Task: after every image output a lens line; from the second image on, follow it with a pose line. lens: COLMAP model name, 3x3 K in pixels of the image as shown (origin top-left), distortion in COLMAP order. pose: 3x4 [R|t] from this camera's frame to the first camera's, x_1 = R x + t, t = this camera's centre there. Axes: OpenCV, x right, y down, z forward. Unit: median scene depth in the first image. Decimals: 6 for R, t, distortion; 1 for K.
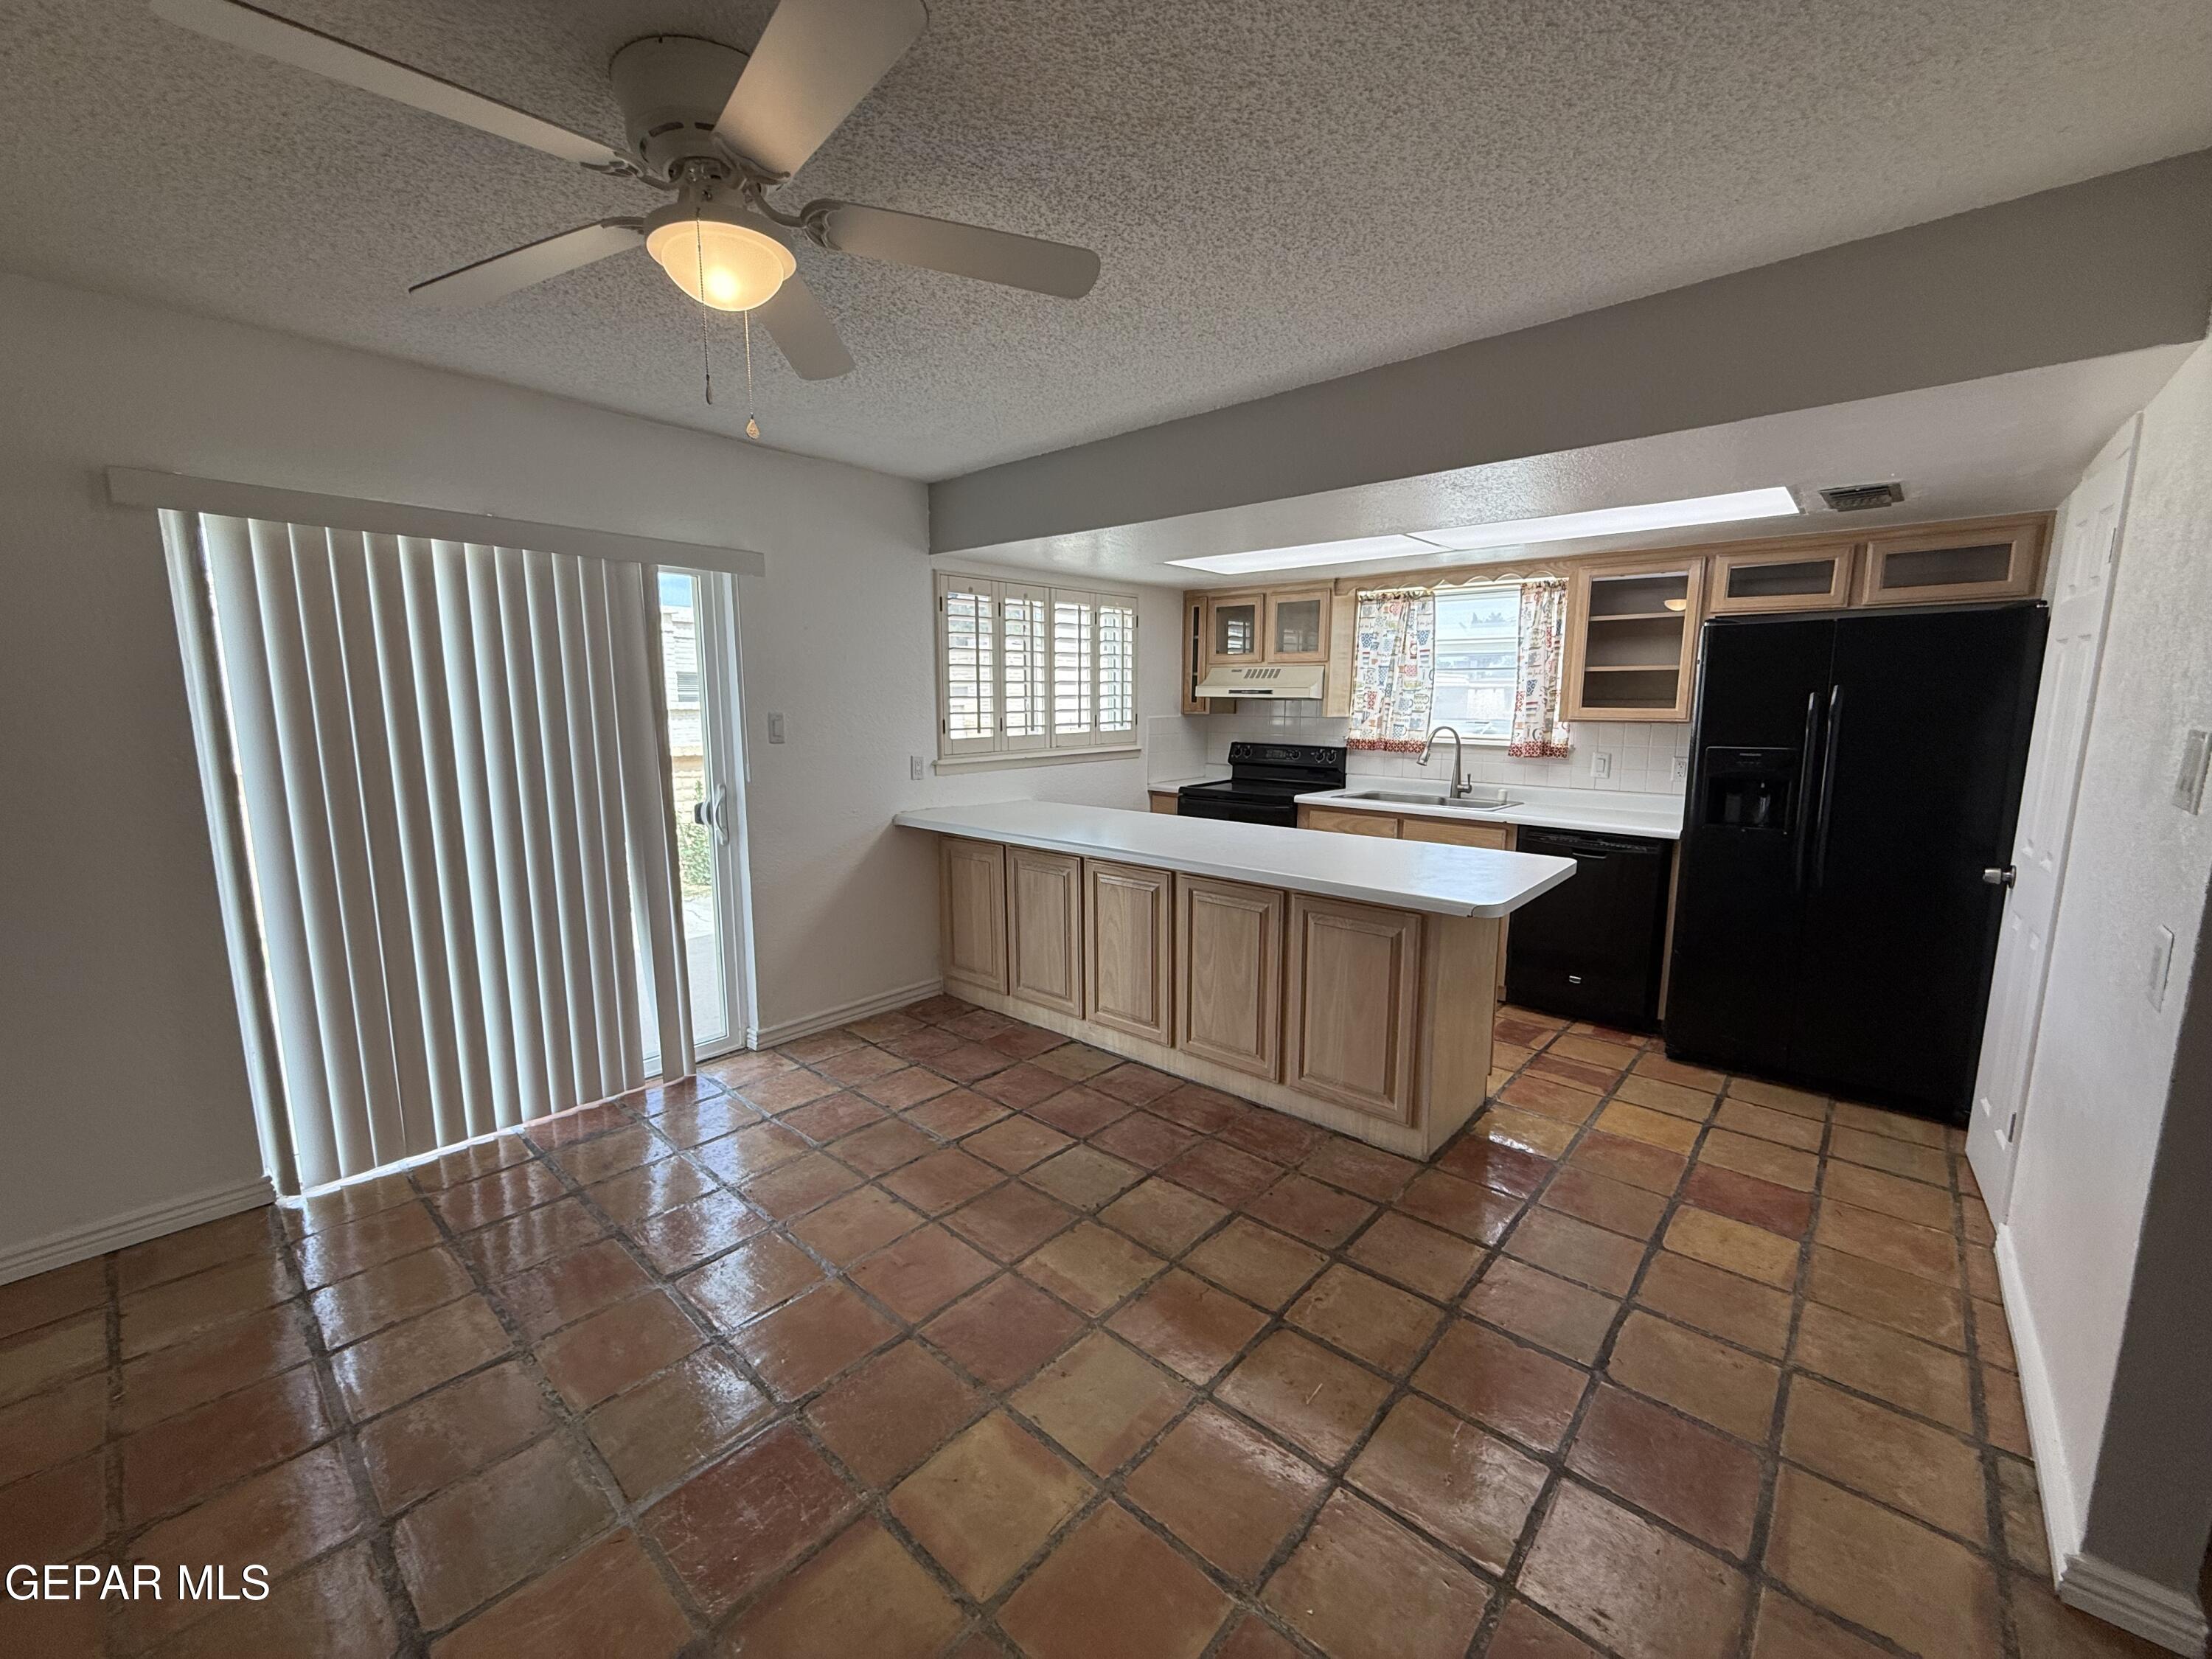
lens RADIAL K [[884.8, 0, 1097.8], [0, 884.8, 834.6], [0, 0, 1]] dist [0.007173, 0.002304]
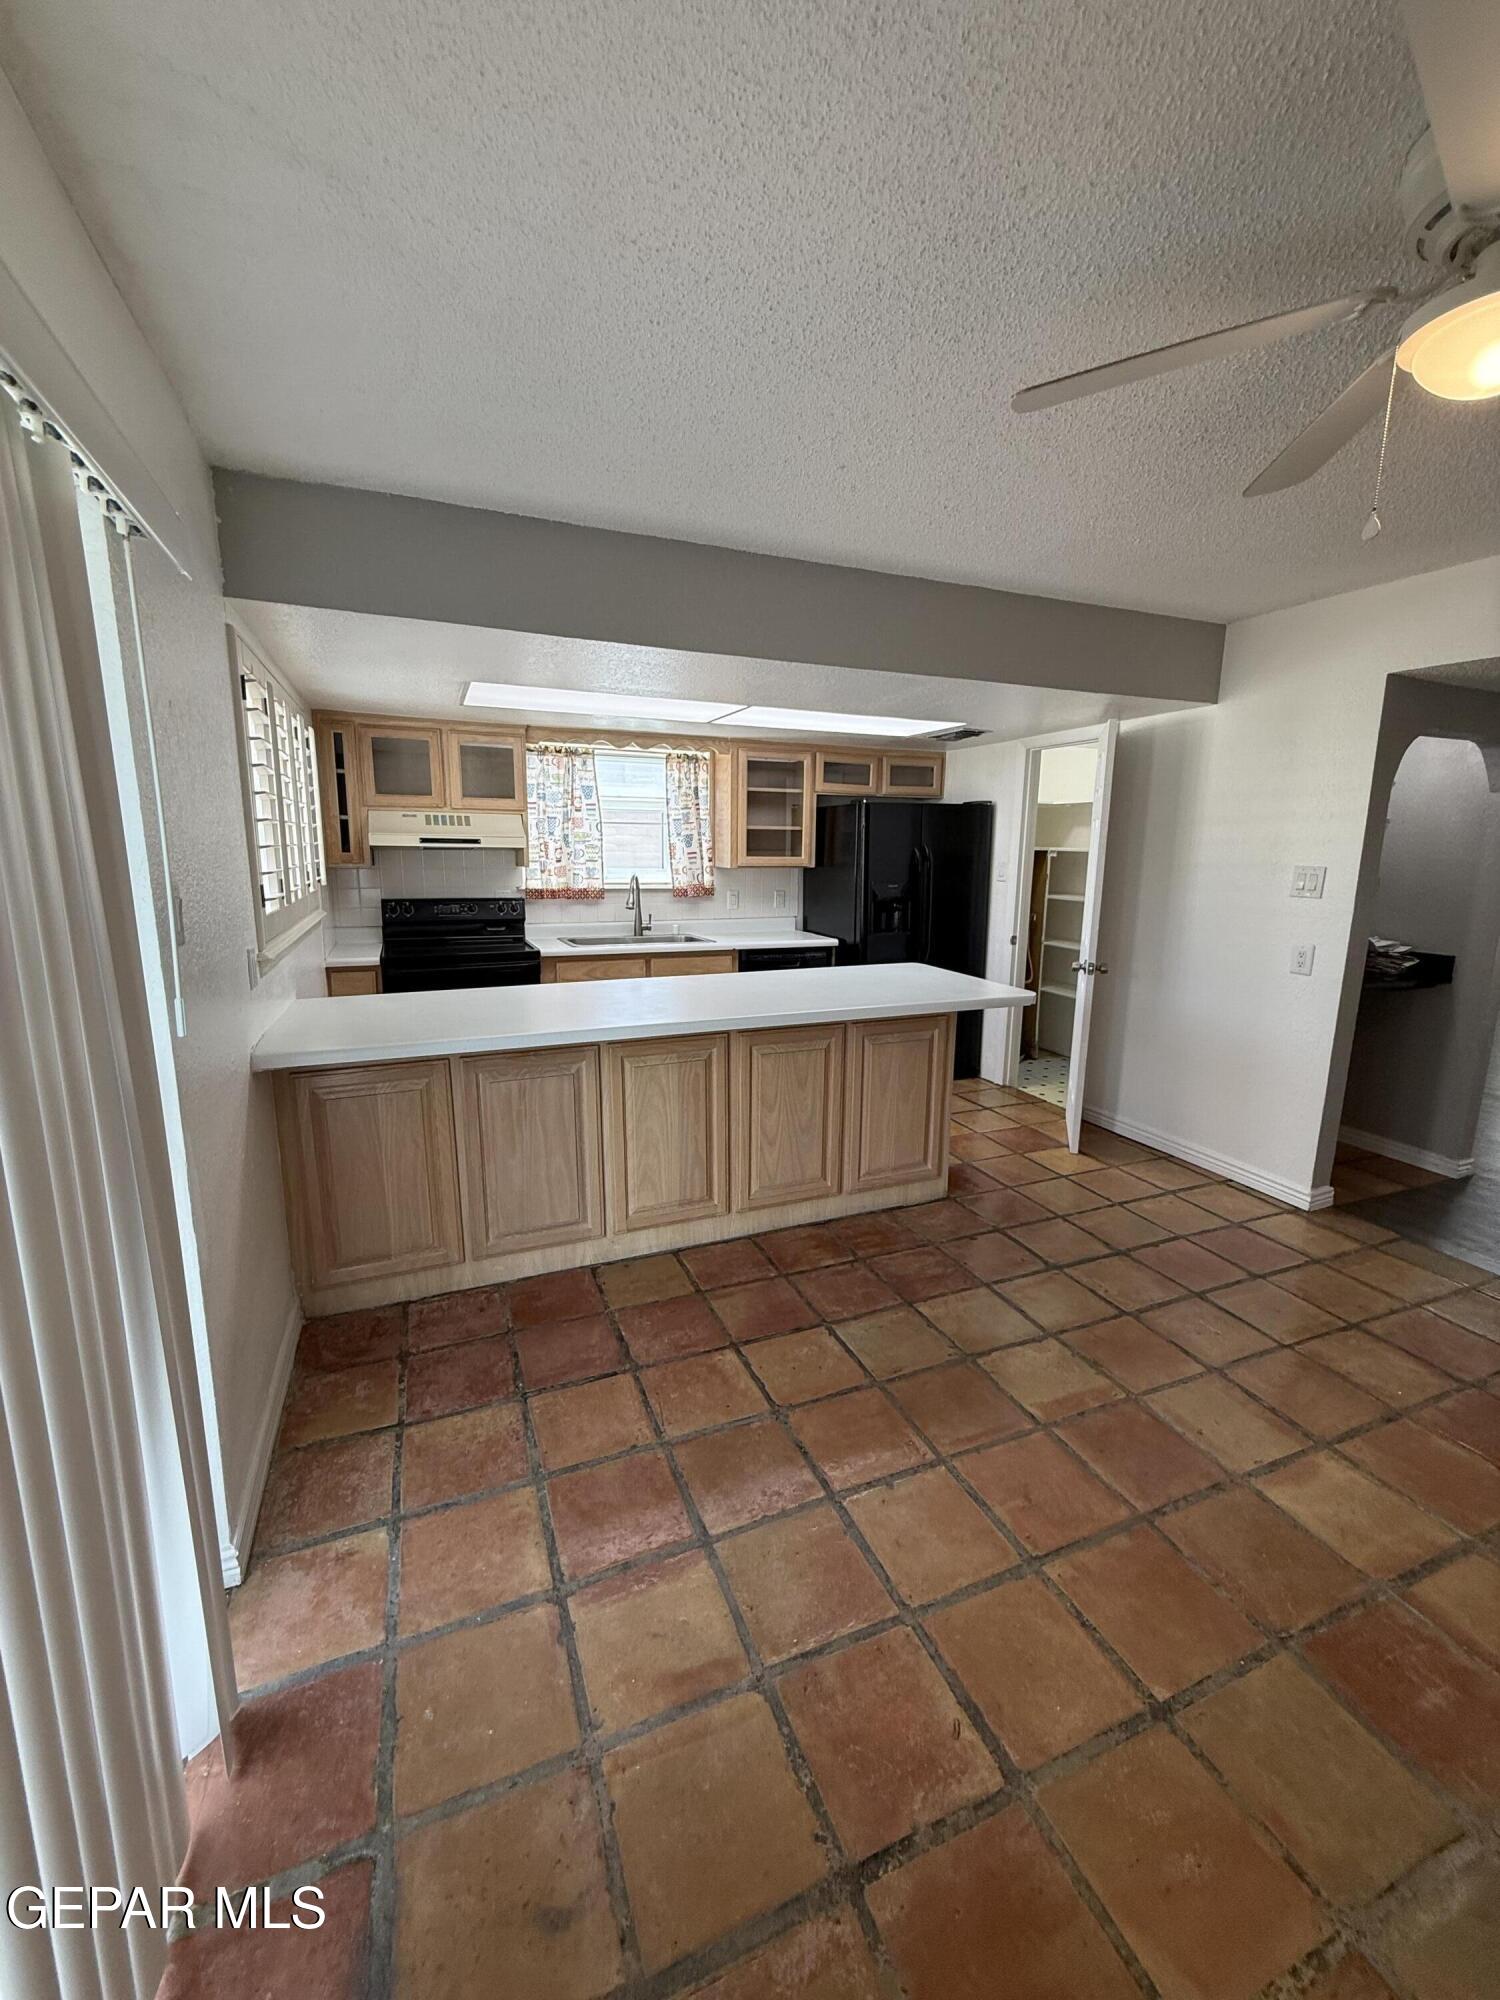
lens RADIAL K [[800.0, 0, 761.6], [0, 800.0, 990.7], [0, 0, 1]] dist [0.007173, 0.002304]
pose [[0.431398, -0.157375, 0.888329, -0.564120], [0.132124, 0.985072, 0.110351, -0.079969], [-0.892434, 0.069764, 0.445751, 0.494911]]
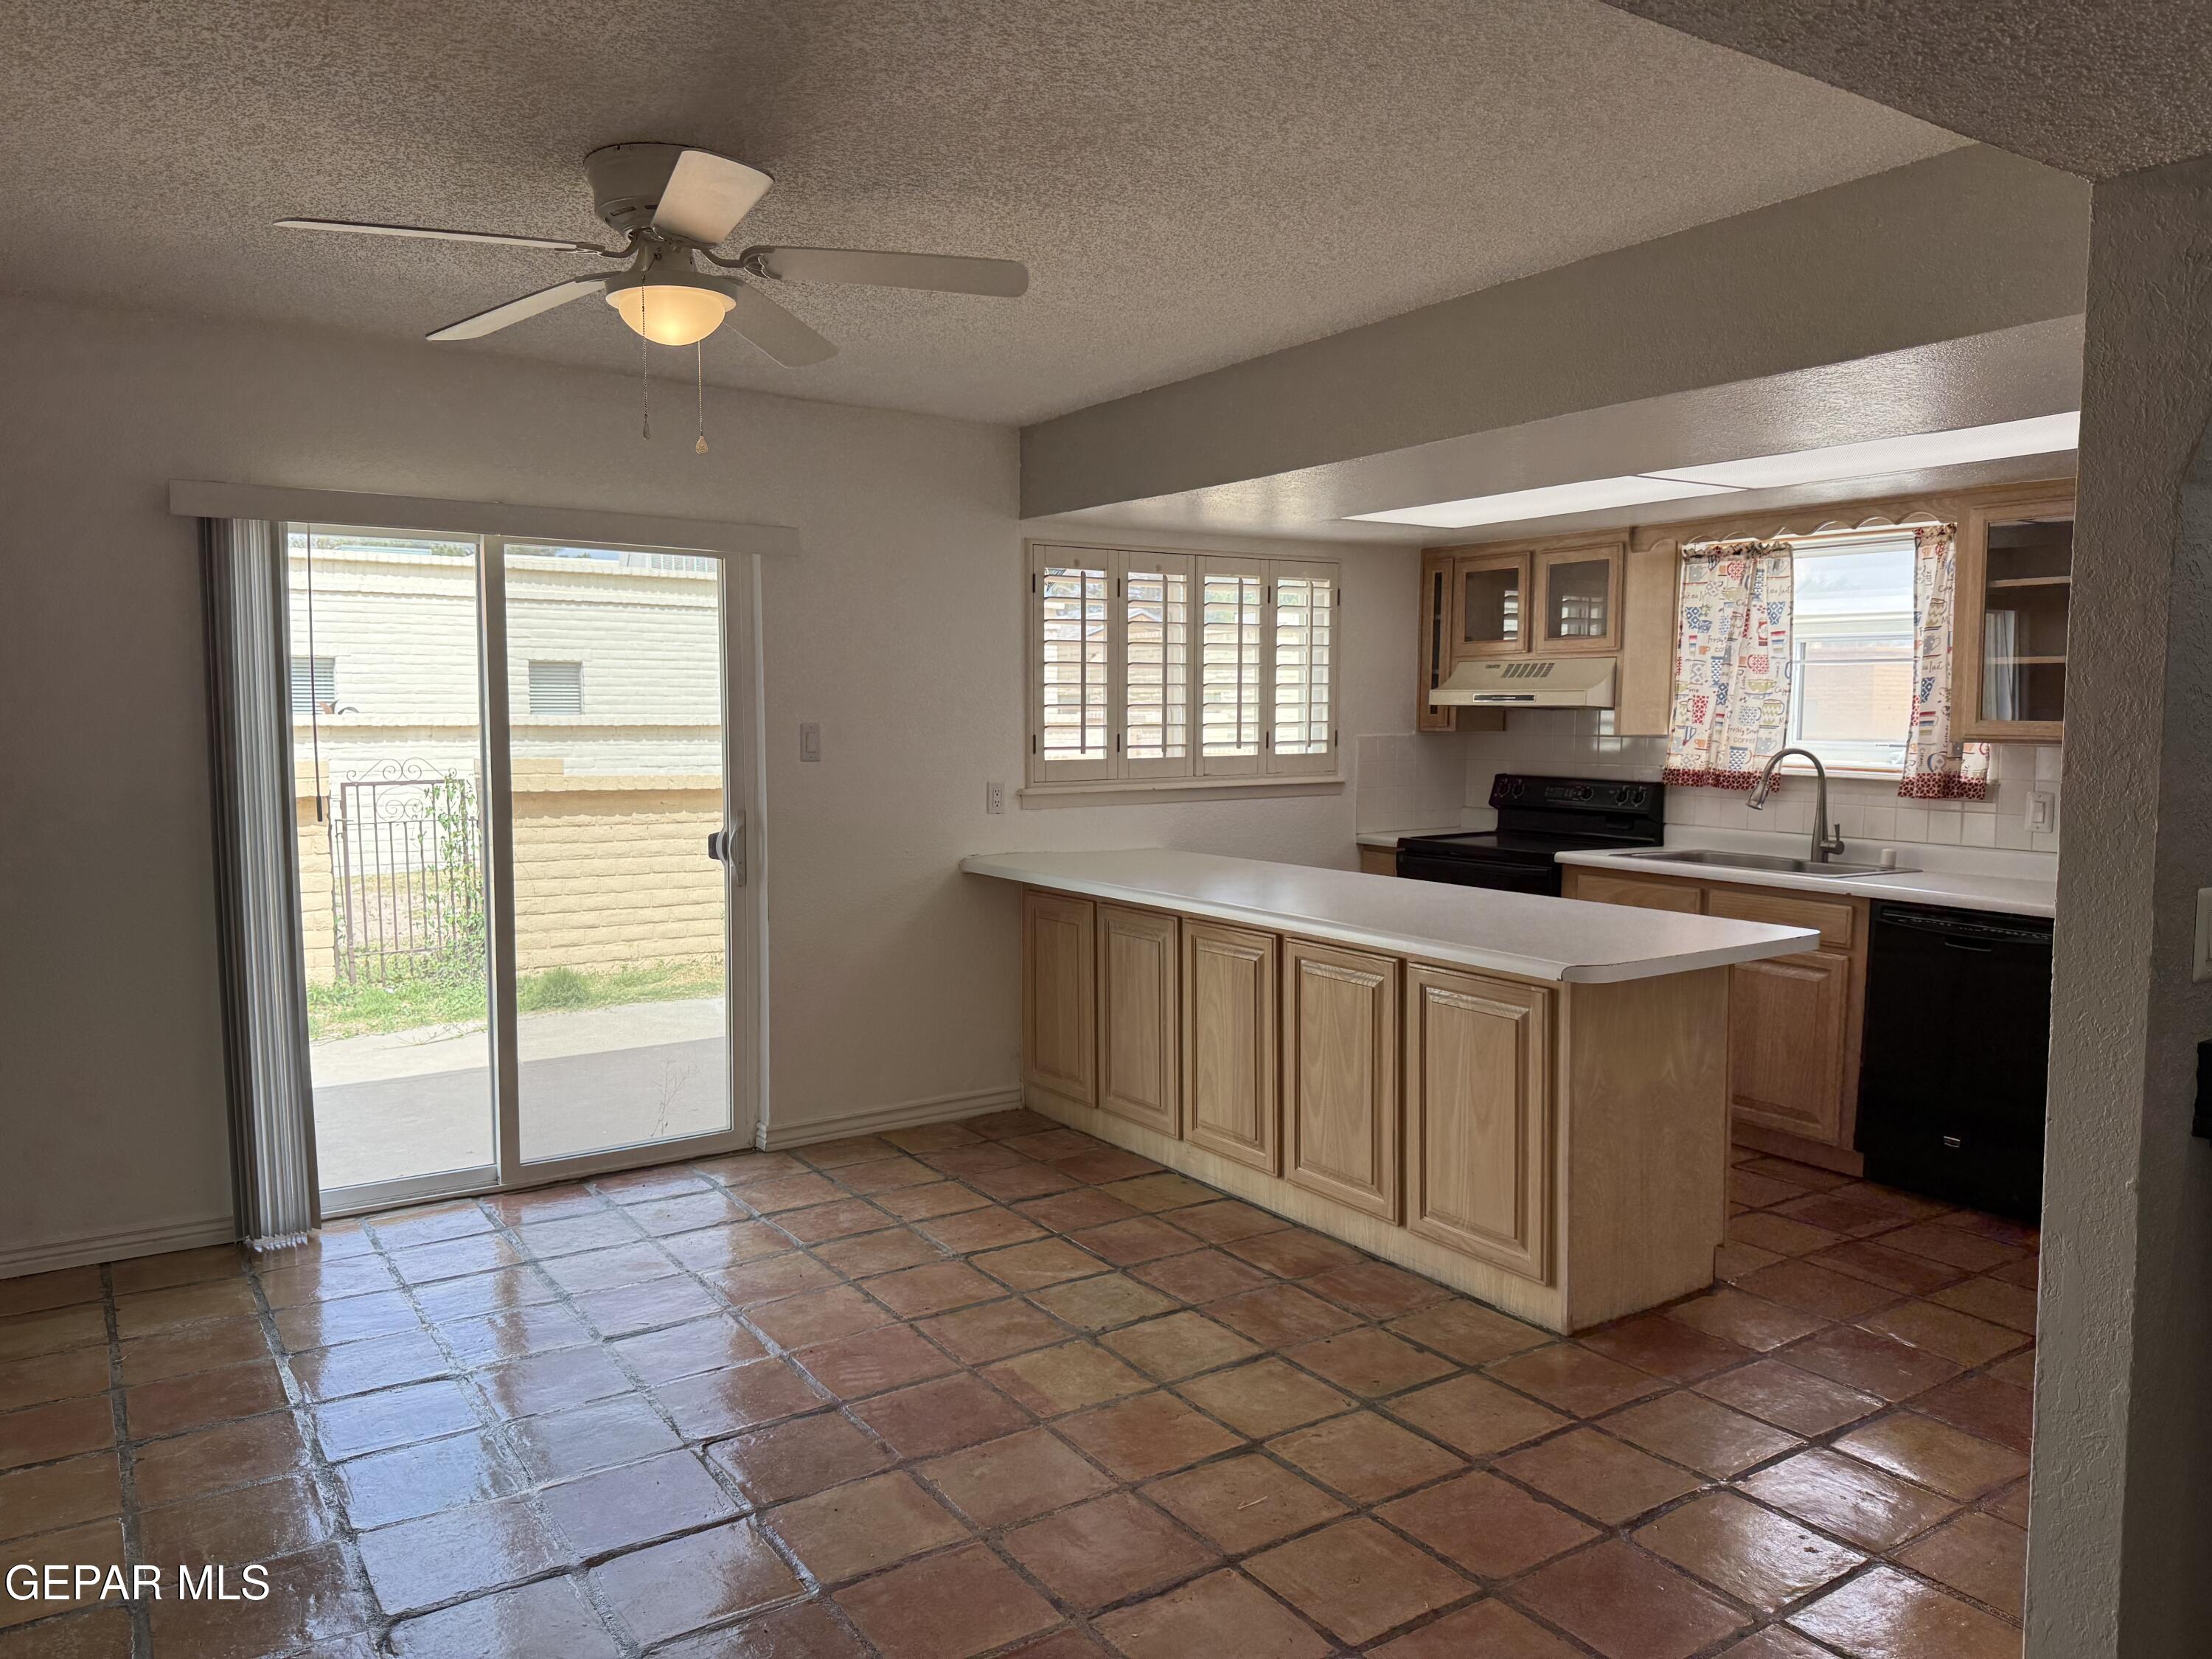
lens RADIAL K [[1546.0, 0, 1105.1], [0, 1546.0, 836.1], [0, 0, 1]] dist [0.060885, -0.034821]
pose [[0.969269, 0.020843, -0.245118, 0.222817], [-0.038508, 0.996976, -0.067497, 0.044778], [0.242970, 0.074862, 0.967141, -0.262433]]
